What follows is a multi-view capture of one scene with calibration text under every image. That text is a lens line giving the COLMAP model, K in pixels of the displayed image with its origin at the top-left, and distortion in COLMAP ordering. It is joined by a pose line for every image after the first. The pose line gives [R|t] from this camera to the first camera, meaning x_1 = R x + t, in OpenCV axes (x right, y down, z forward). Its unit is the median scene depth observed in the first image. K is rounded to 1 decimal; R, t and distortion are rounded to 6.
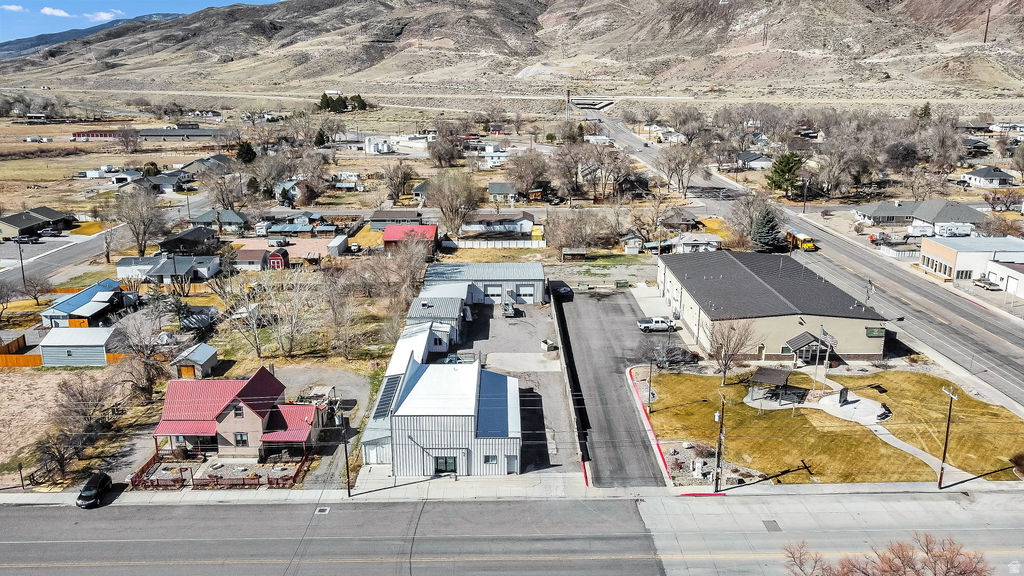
lens RADIAL K [[778.2, 0, 512.2], [0, 778.2, 286.1], [0, 0, 1]] dist [0.003461, -0.002504]
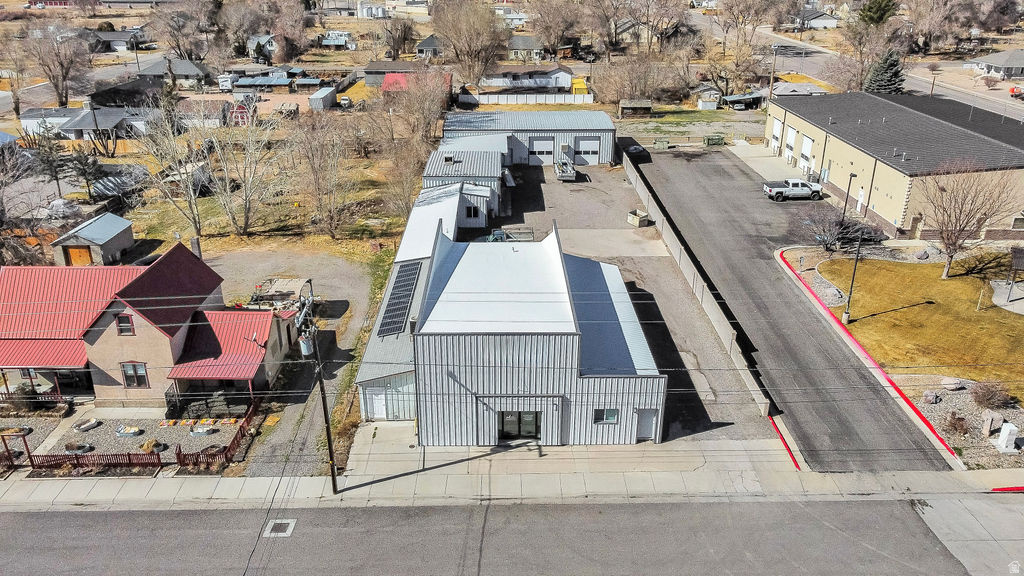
lens RADIAL K [[778.2, 0, 512.2], [0, 778.2, 286.1], [0, 0, 1]] dist [0.003461, -0.002504]
pose [[0.999995, 0.000339, 0.002998, -0.064071], [-0.000728, 0.991402, 0.130852, 0.047602], [-0.002928, -0.130854, 0.991397, 0.344990]]
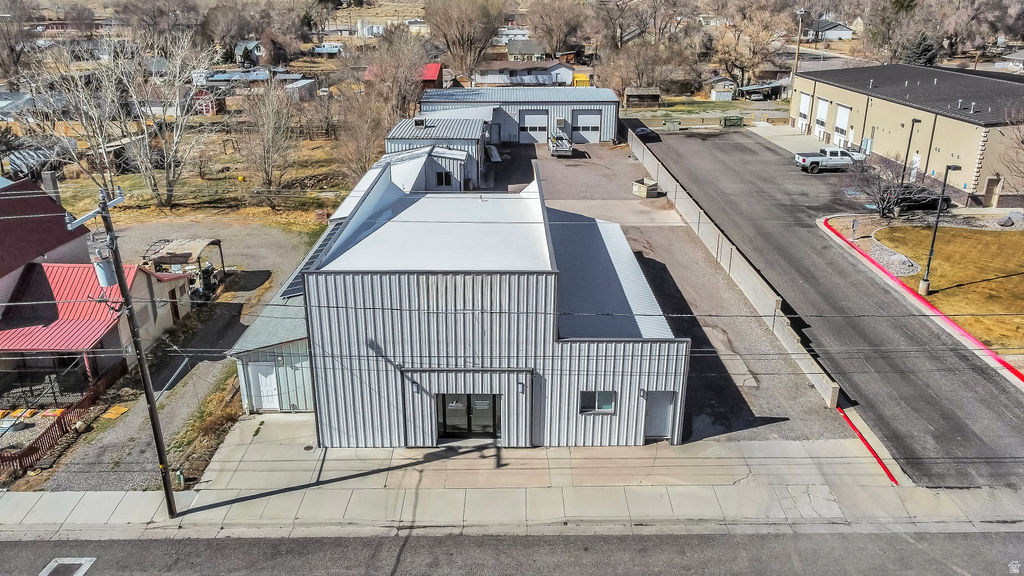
lens RADIAL K [[778.2, 0, 512.2], [0, 778.2, 286.1], [0, 0, 1]] dist [0.003461, -0.002504]
pose [[0.999970, 0.001925, -0.007488, -0.044170], [-0.001257, 0.996100, 0.088227, 0.097811], [0.007629, -0.088215, 0.996072, 0.458998]]
